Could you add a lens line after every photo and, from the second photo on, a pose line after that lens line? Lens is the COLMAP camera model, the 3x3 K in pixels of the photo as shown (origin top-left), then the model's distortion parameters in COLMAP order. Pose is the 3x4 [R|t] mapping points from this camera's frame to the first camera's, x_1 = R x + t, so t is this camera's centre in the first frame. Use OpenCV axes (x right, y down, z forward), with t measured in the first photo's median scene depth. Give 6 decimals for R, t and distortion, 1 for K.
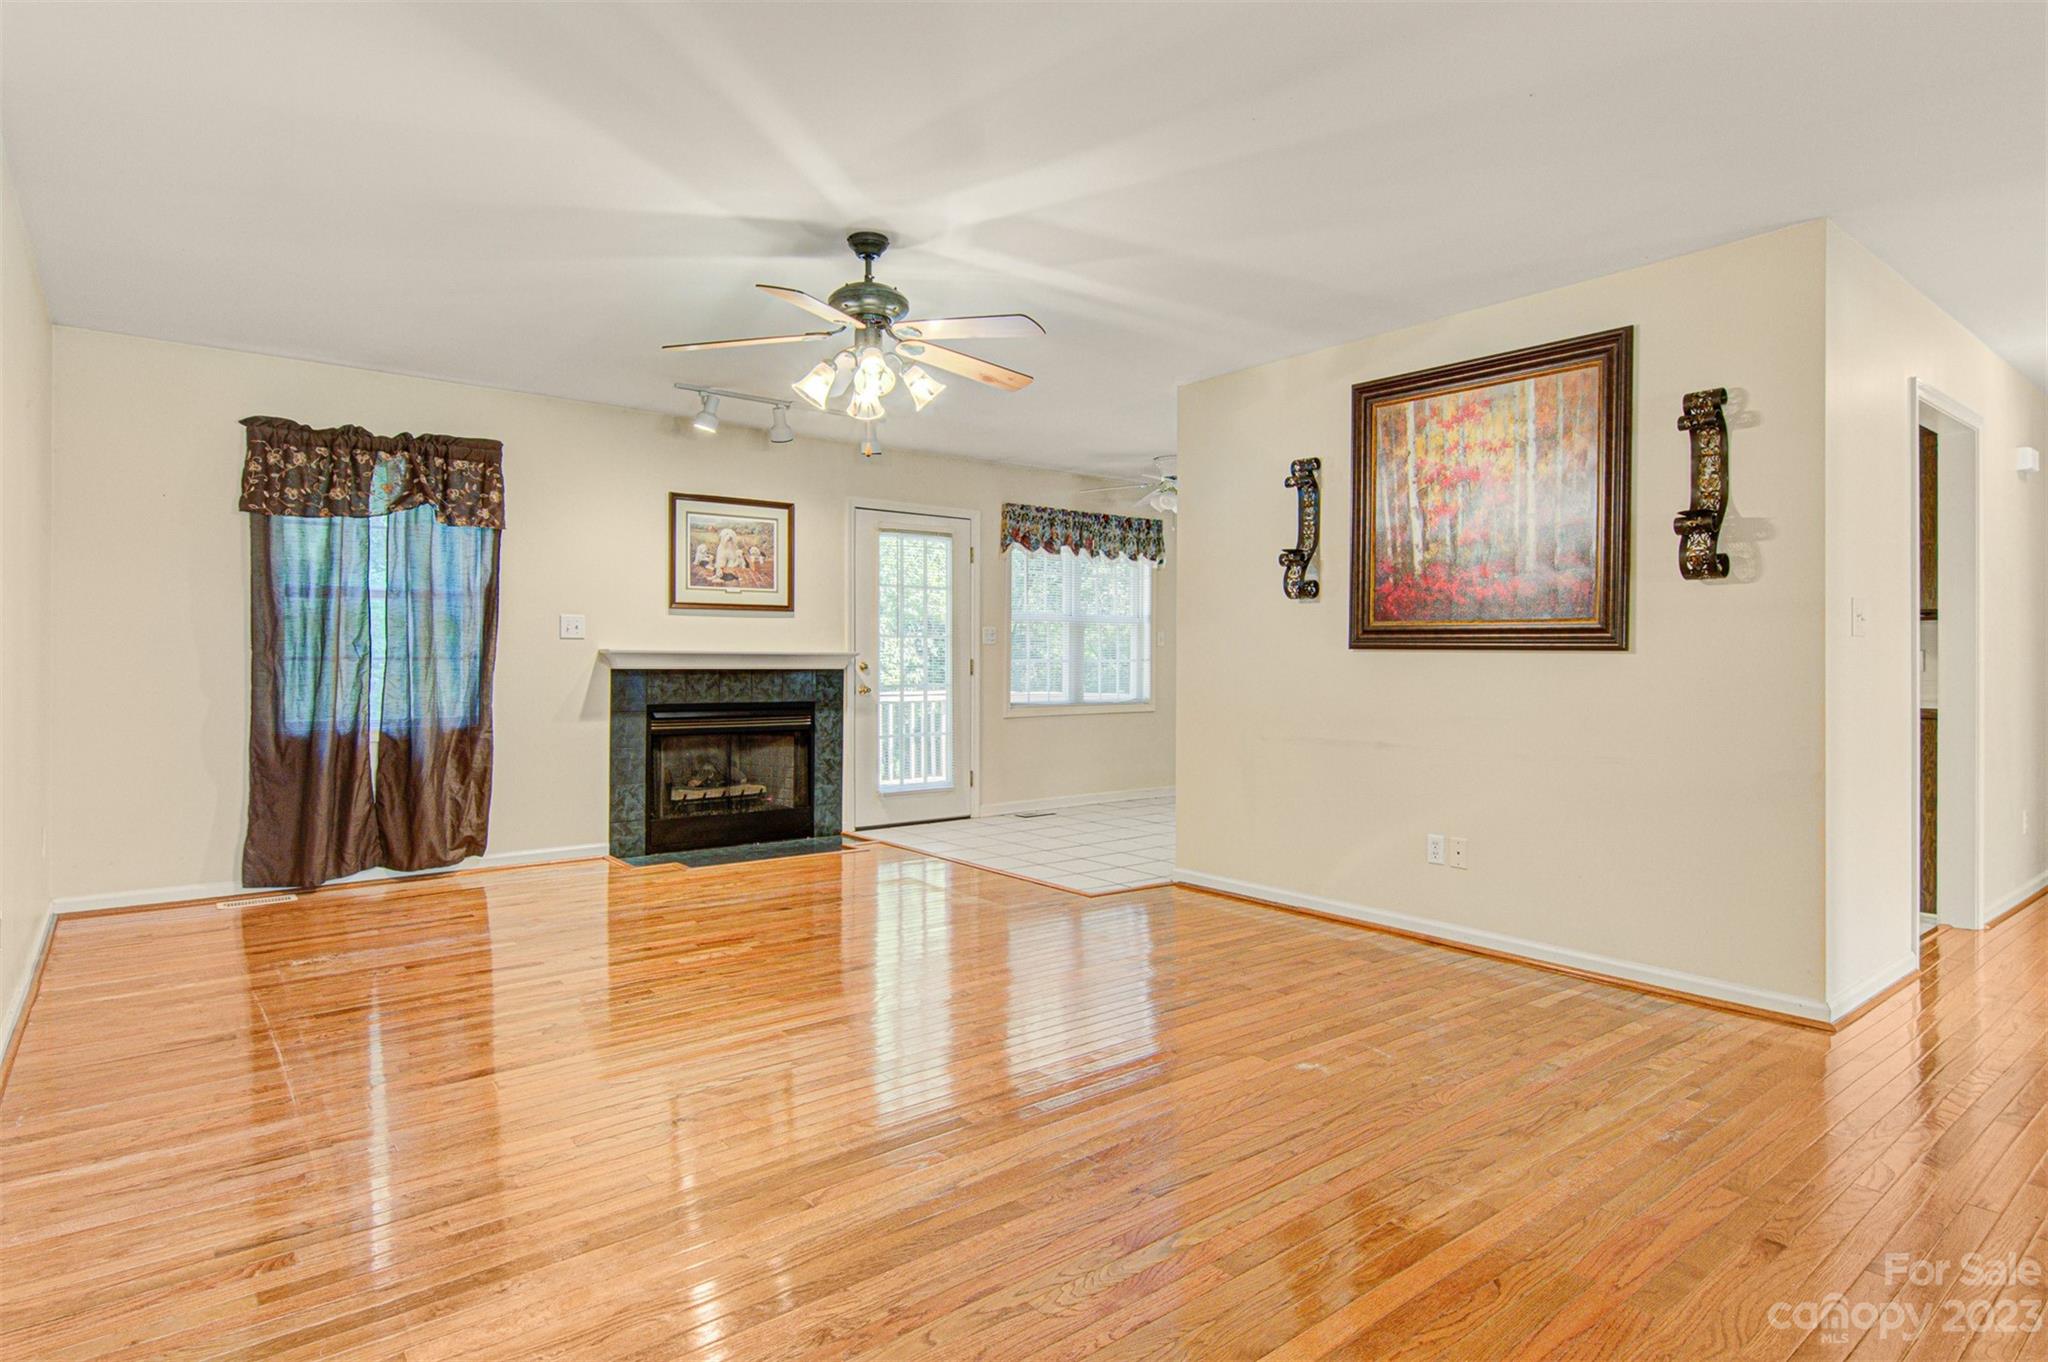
lens RADIAL K [[1074.6, 0, 1017.6], [0, 1074.6, 664.0], [0, 0, 1]] dist [0.008353, -0.001693]
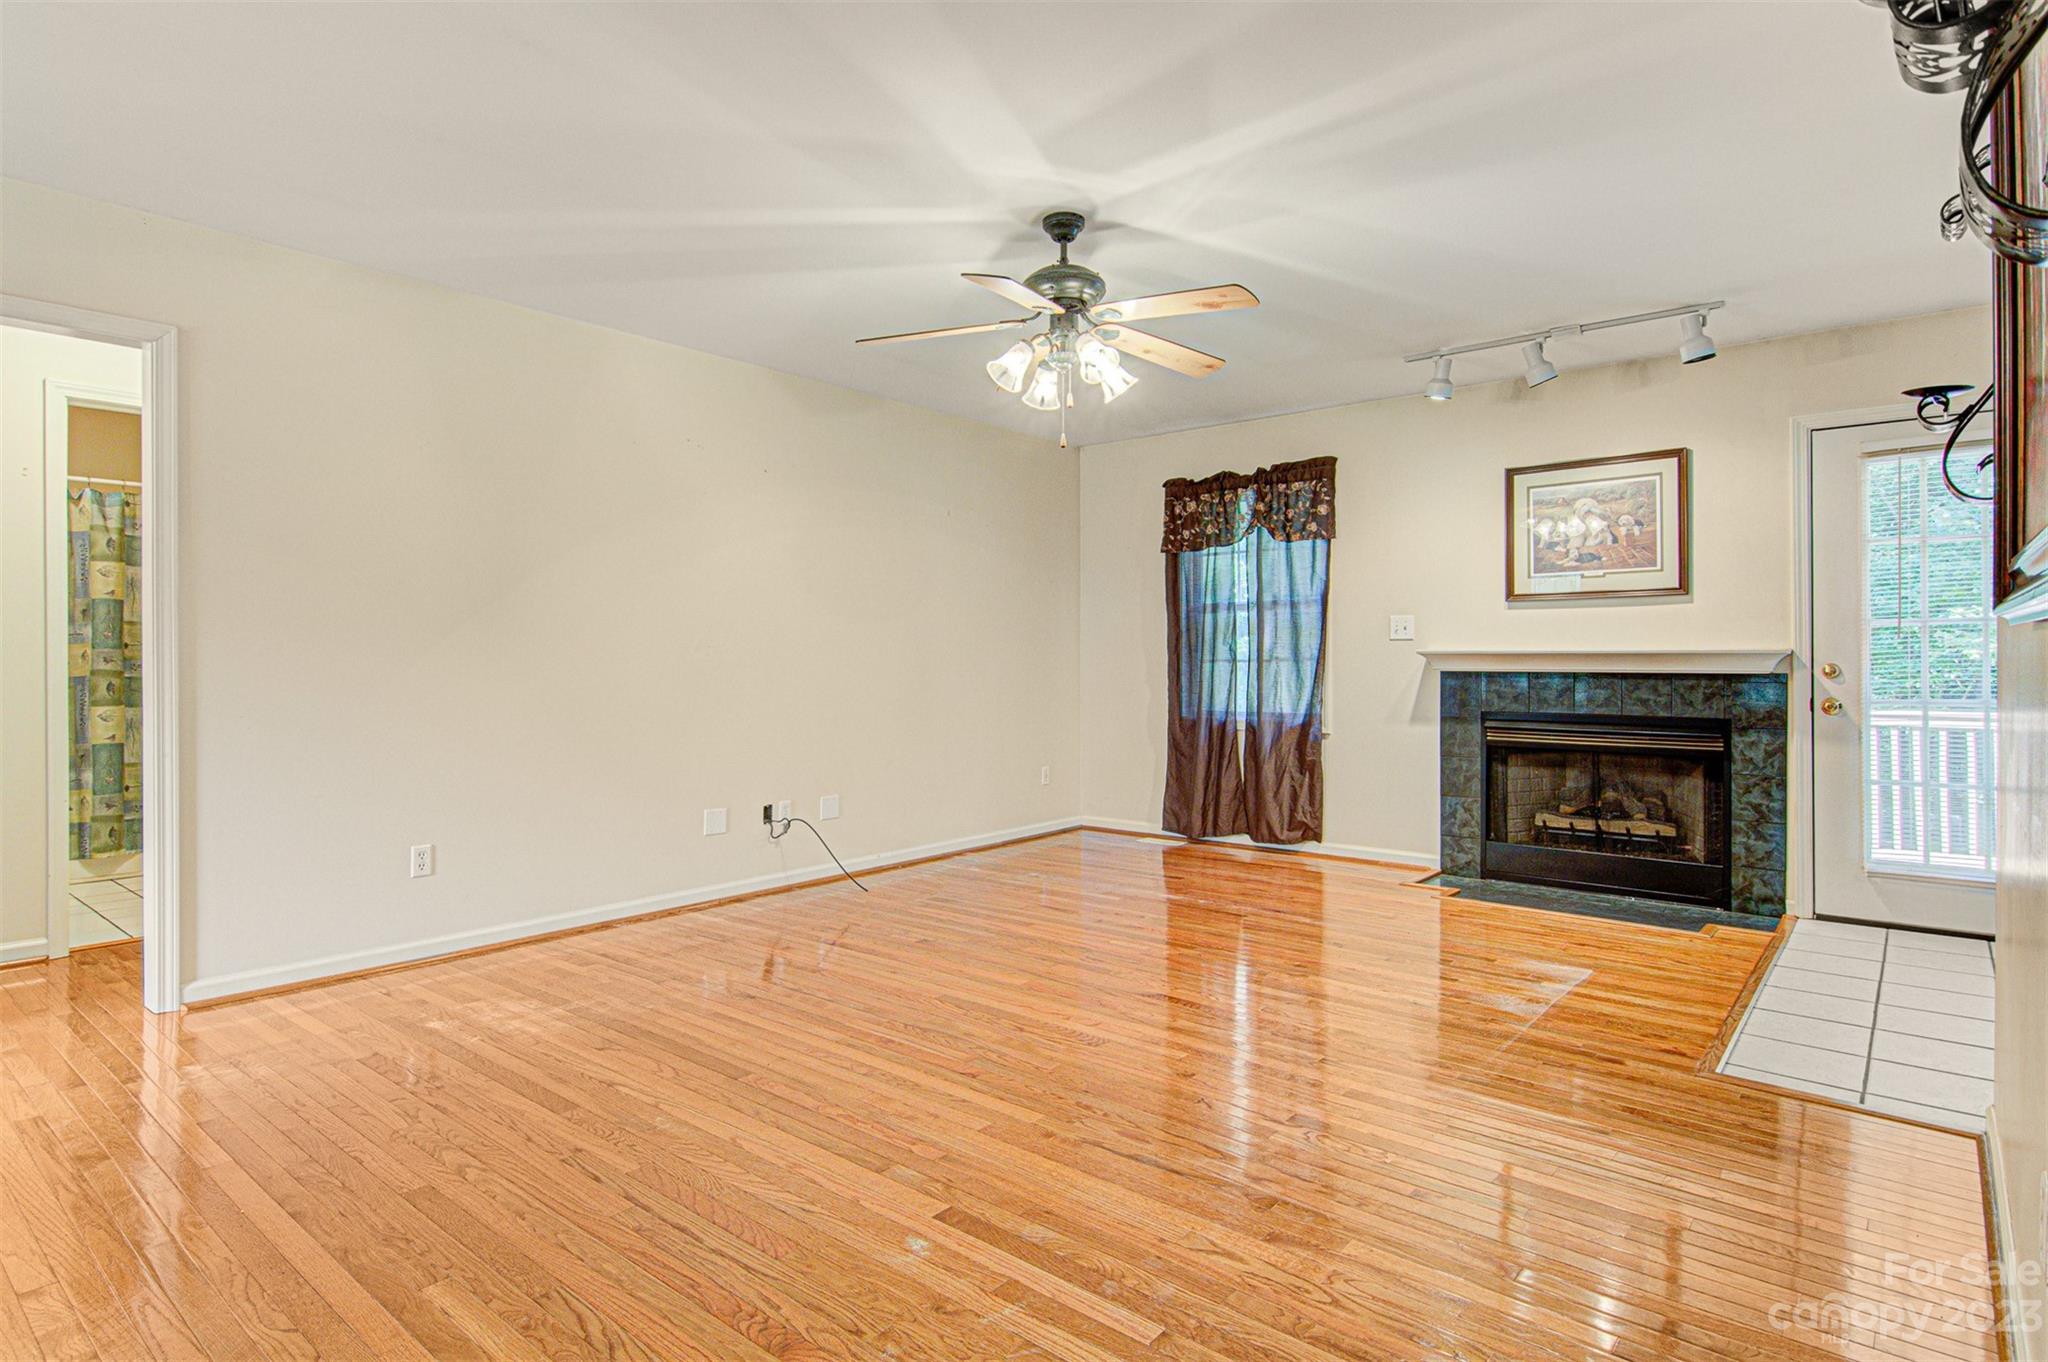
lens RADIAL K [[1074.6, 0, 1019.5], [0, 1074.6, 671.2], [0, 0, 1]] dist [0.008353, -0.001693]
pose [[0.207079, 0.005314, -0.978310, 0.460274], [-0.002970, 0.999984, 0.004803, 0.001346], [0.978320, 0.001911, 0.207091, 0.443804]]
